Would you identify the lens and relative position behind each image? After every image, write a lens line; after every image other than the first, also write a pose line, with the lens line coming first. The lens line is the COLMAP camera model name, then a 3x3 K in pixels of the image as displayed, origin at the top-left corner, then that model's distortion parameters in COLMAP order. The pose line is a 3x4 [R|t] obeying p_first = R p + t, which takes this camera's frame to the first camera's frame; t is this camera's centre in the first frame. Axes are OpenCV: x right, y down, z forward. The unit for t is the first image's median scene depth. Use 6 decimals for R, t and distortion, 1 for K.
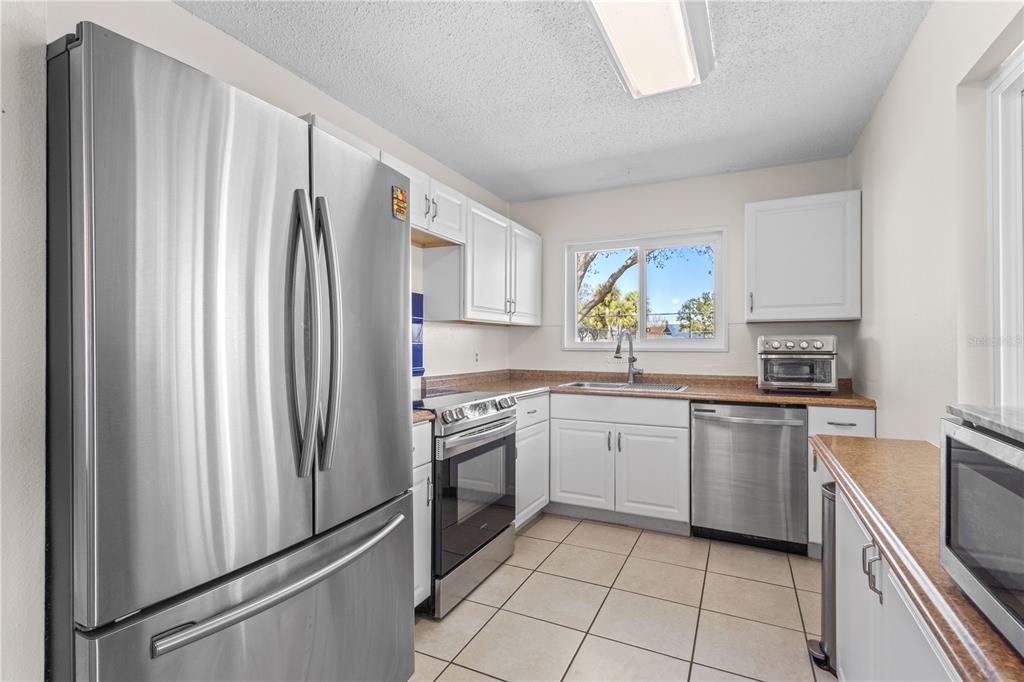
lens RADIAL K [[483.4, 0, 508.6], [0, 483.4, 343.8], [0, 0, 1]] dist [0.012883, -0.003572]
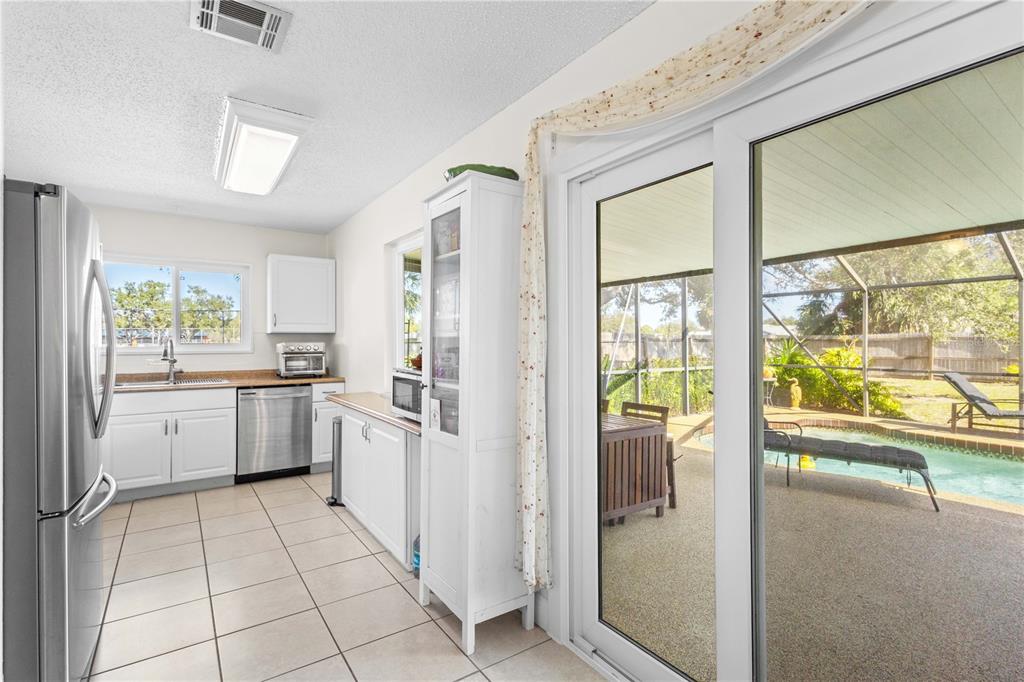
lens RADIAL K [[483.4, 0, 516.5], [0, 483.4, 339.3], [0, 0, 1]] dist [0.012883, -0.003572]
pose [[0.484559, 0.002808, 0.874754, -0.467004], [0.002333, 0.999987, -0.004502, -0.017598], [-0.874756, 0.004222, 0.484546, -0.404357]]
